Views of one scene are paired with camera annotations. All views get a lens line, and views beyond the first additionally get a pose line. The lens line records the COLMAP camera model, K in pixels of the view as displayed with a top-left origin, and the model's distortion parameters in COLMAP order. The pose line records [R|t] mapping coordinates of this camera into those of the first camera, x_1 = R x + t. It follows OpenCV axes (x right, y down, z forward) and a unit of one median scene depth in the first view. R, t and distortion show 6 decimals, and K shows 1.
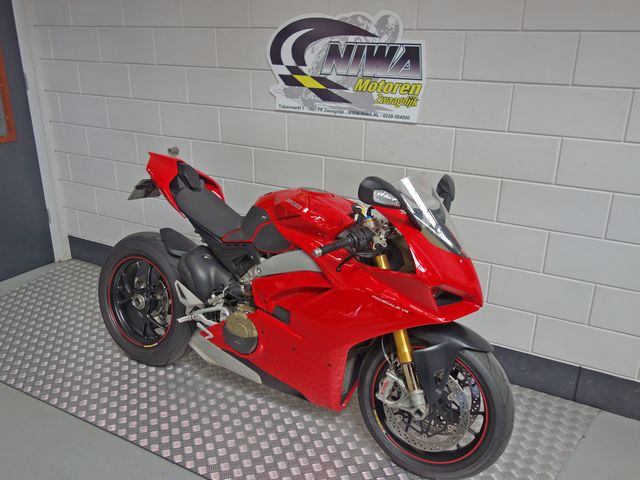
lens RADIAL K [[566.2, 0, 317.5], [0, 566.2, 240.6], [0, 0, 1]] dist [0.003587, -0.001135]
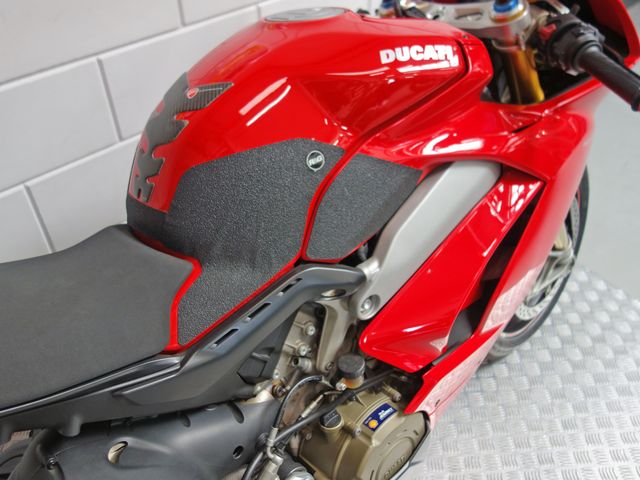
lens RADIAL K [[566.2, 0, 317.5], [0, 566.2, 240.6], [0, 0, 1]] dist [0.003587, -0.001135]
pose [[0.230825, -0.628152, 0.743064, -0.288054], [0.349192, 0.766292, 0.539315, -0.142641], [-0.908177, 0.134985, 0.396225, 0.769144]]
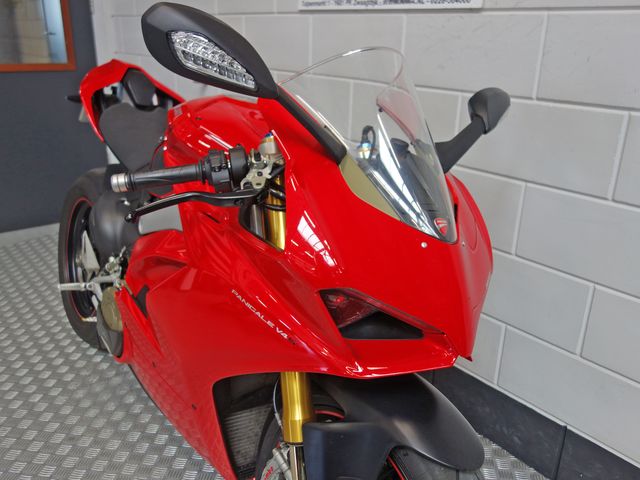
lens RADIAL K [[566.2, 0, 317.5], [0, 566.2, 240.6], [0, 0, 1]] dist [0.003587, -0.001135]
pose [[0.929002, 0.139770, -0.342666, 0.241859], [-0.142089, 0.989682, 0.018463, 0.027798], [0.341711, 0.031537, 0.939276, 0.427251]]
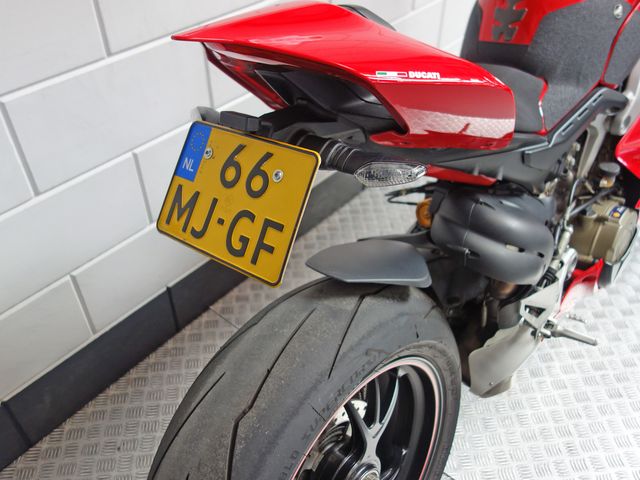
lens RADIAL K [[566.2, 0, 317.5], [0, 566.2, 240.6], [0, 0, 1]] dist [0.003587, -0.001135]
pose [[0.171941, -0.645268, 0.744356, -0.496004], [0.340796, 0.747916, 0.569632, -0.205555], [-0.924281, 0.155730, 0.348502, 0.940859]]
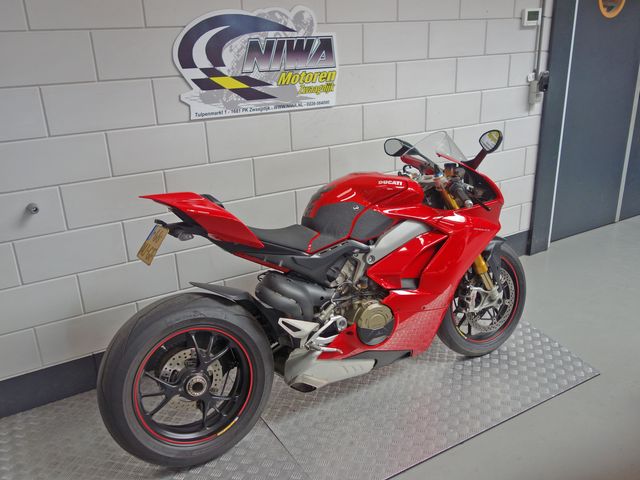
lens RADIAL K [[566.2, 0, 317.5], [0, 566.2, 240.6], [0, 0, 1]] dist [0.003587, -0.001135]
pose [[0.500531, -0.325011, 0.802395, -0.827940], [0.334173, 0.927554, 0.167251, -0.155530], [-0.798622, 0.184424, 0.572879, 0.420209]]
